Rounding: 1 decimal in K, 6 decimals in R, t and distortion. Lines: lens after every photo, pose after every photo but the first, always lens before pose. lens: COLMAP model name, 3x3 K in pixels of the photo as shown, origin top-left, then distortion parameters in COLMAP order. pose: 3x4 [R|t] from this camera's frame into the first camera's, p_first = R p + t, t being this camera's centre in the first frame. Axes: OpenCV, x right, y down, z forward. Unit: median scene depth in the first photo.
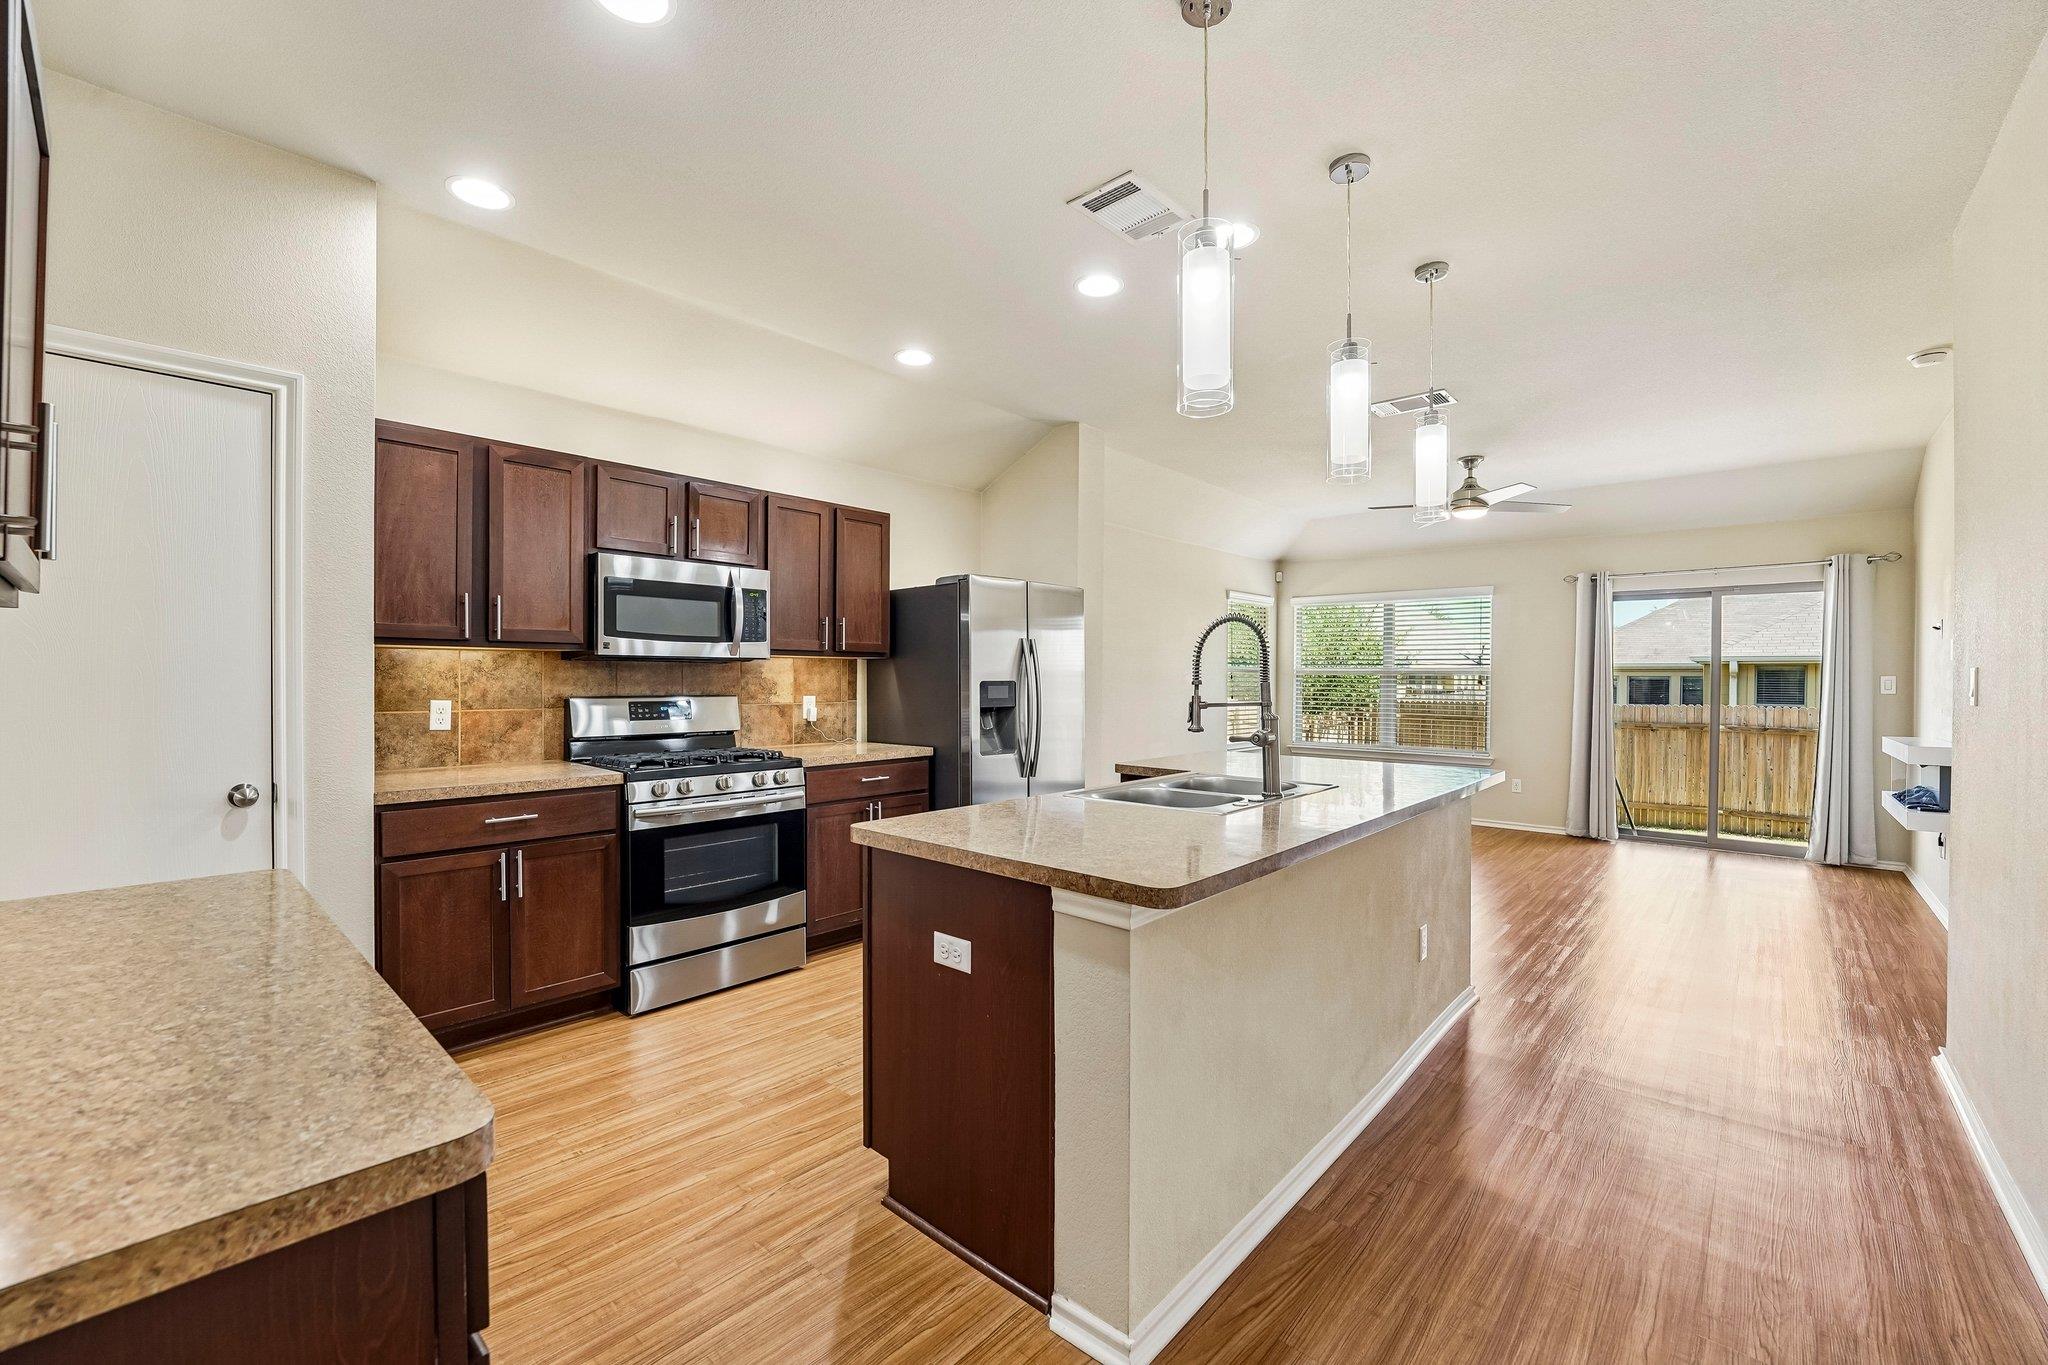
lens RADIAL K [[833.9, 0, 1008.1], [0, 833.9, 682.4], [0, 0, 1]] dist [-0.029150, 0.004093]
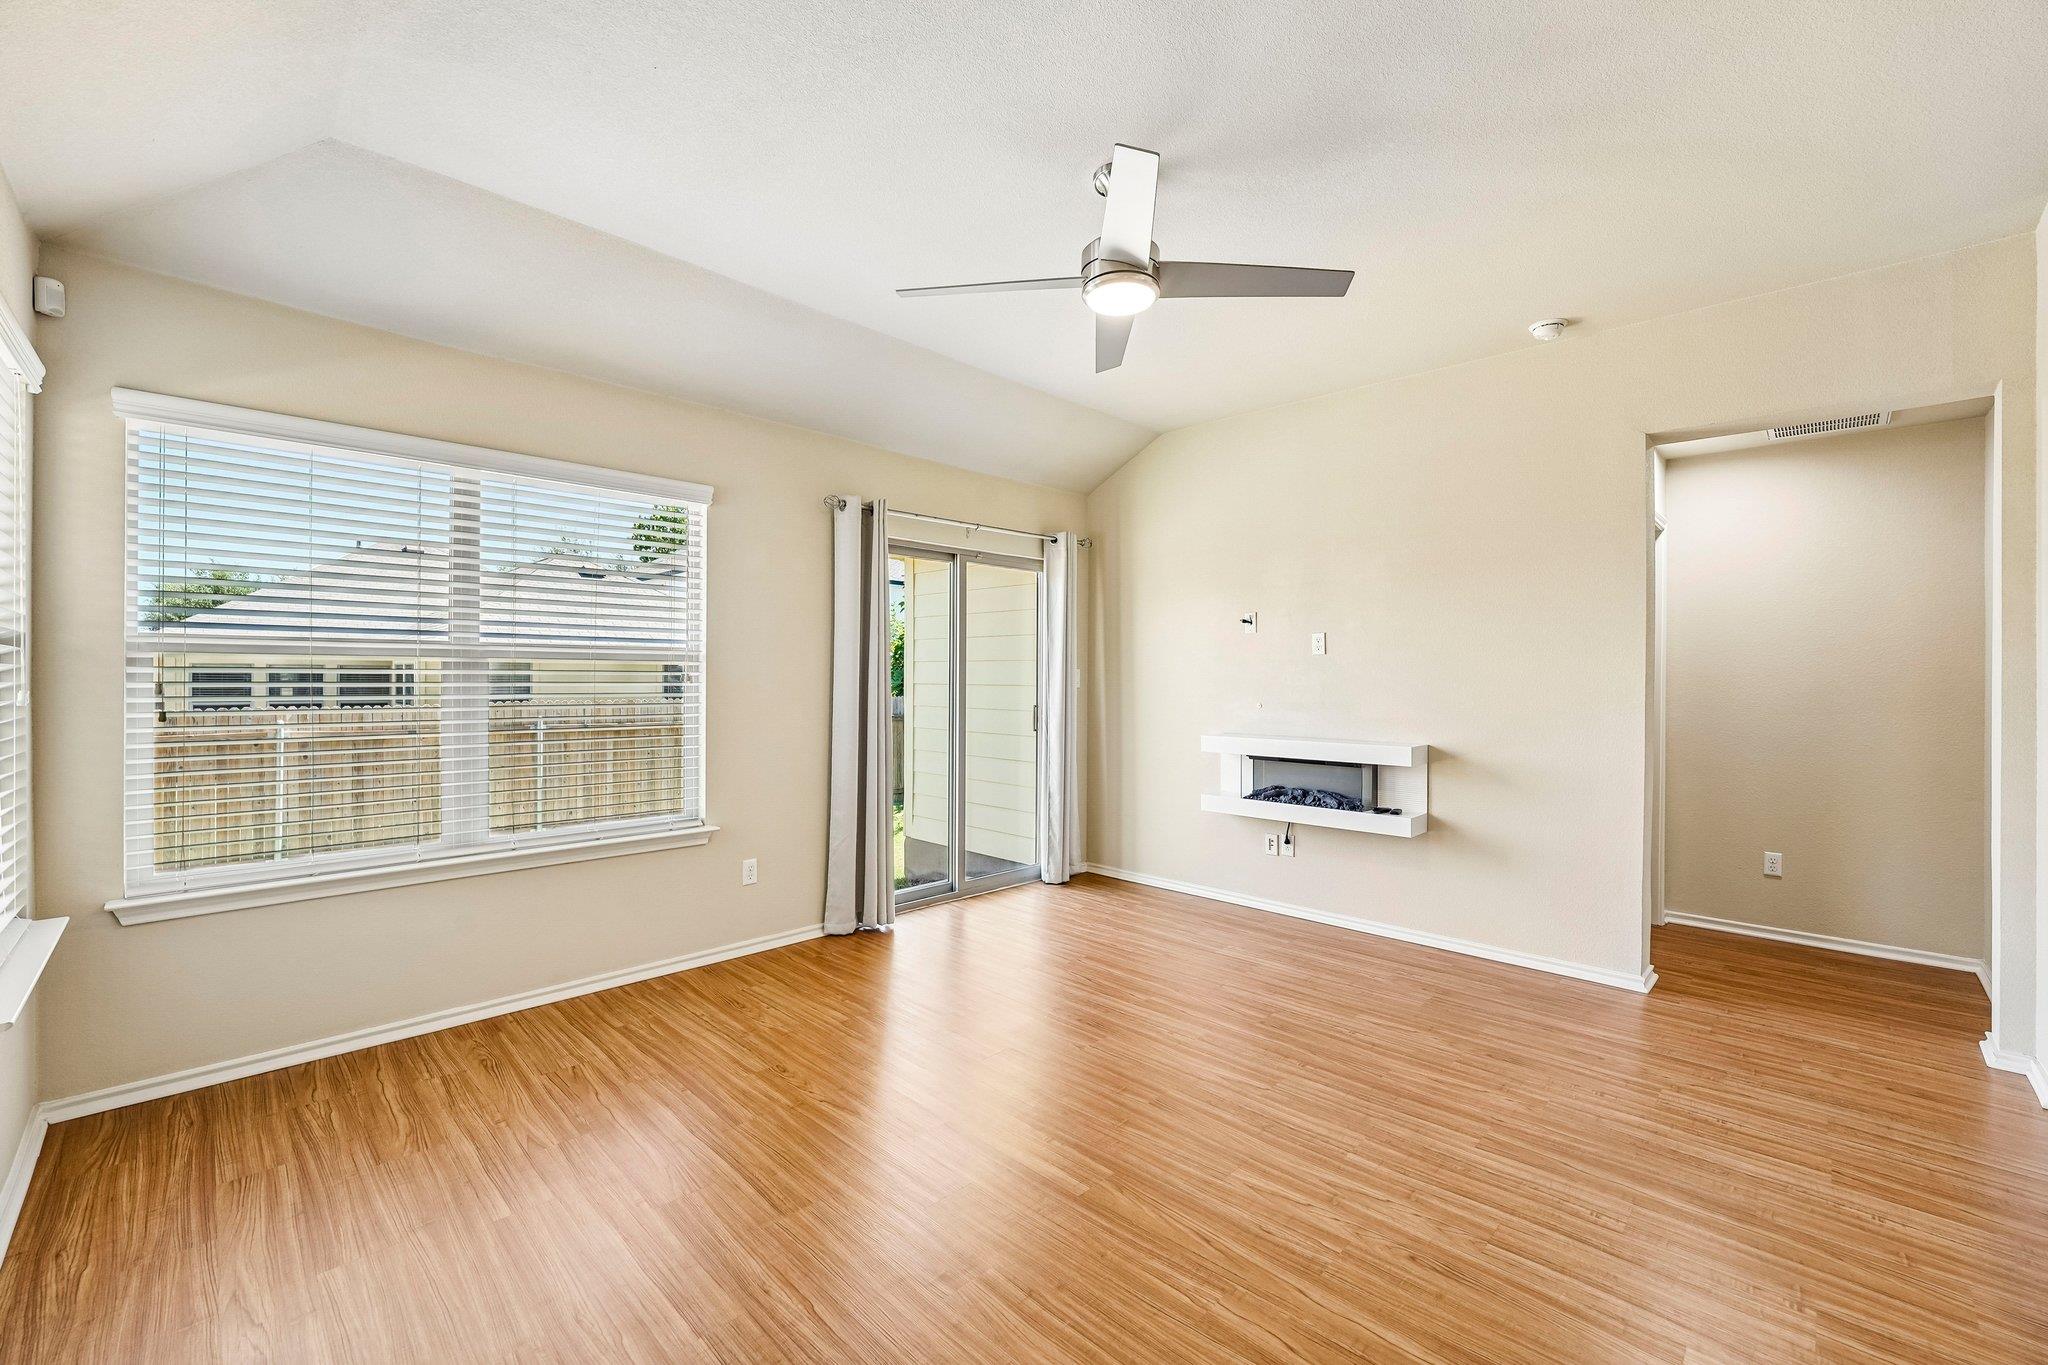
lens RADIAL K [[833.9, 0, 1025.8], [0, 833.9, 679.3], [0, 0, 1]] dist [-0.029150, 0.004093]
pose [[0.035078, -0.007525, 0.999356, 0.115316], [0.001085, 0.999971, 0.007491, -0.004120], [-0.999384, 0.000822, 0.035085, 1.060545]]
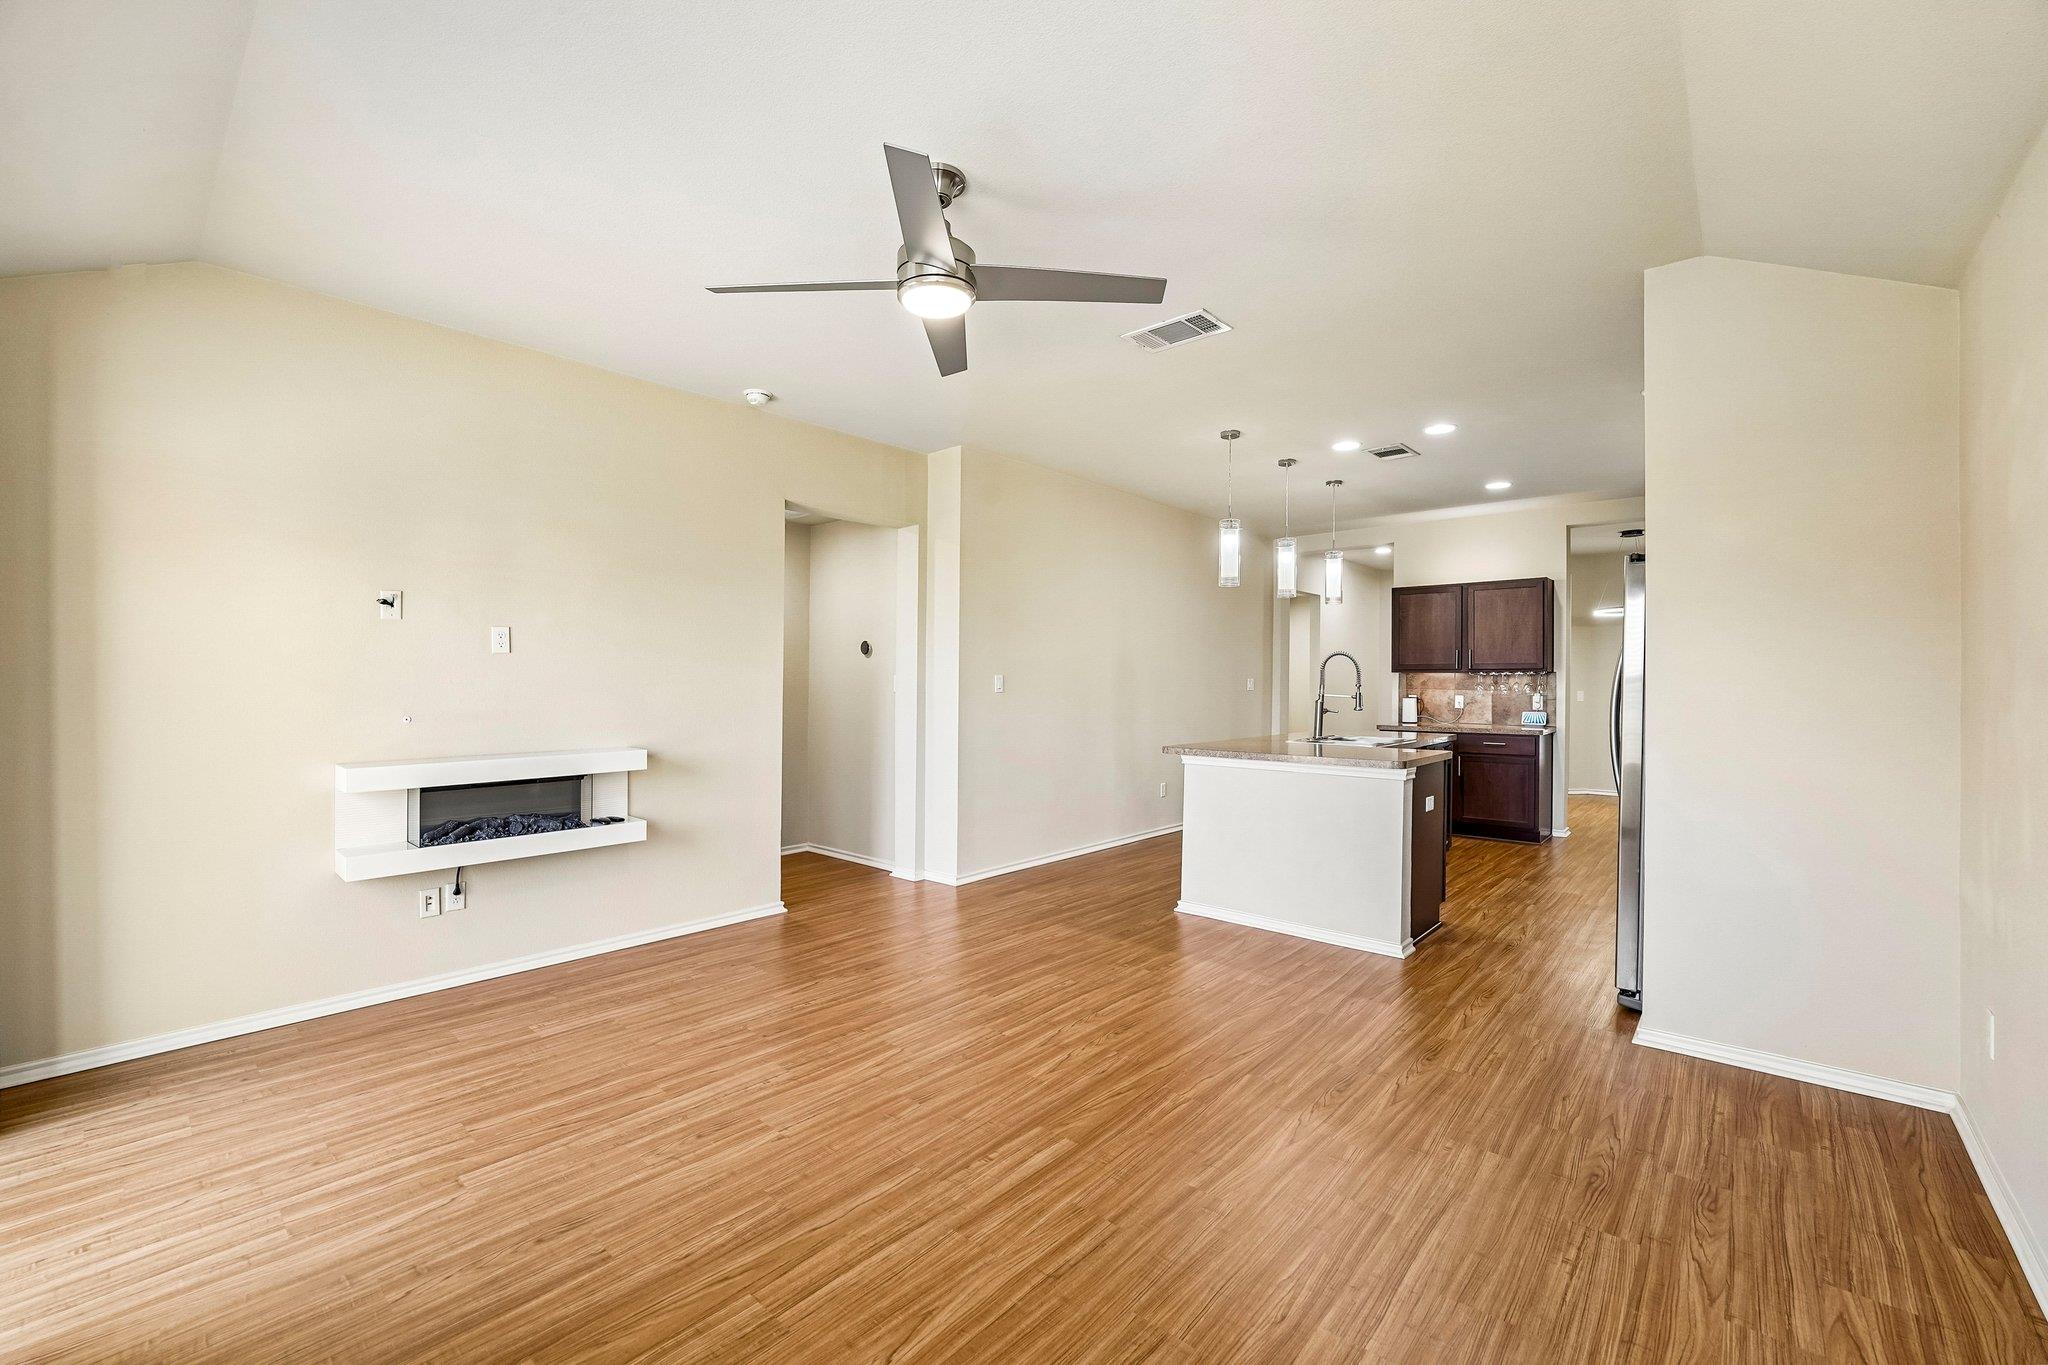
lens RADIAL K [[833.9, 0, 1008.6], [0, 833.9, 690.7], [0, 0, 1]] dist [-0.029150, 0.004093]
pose [[-0.999935, -0.007959, -0.008176, 0.532233], [-0.008092, 0.999833, 0.016393, -0.005902], [0.008044, 0.016458, -0.999832, 1.472390]]
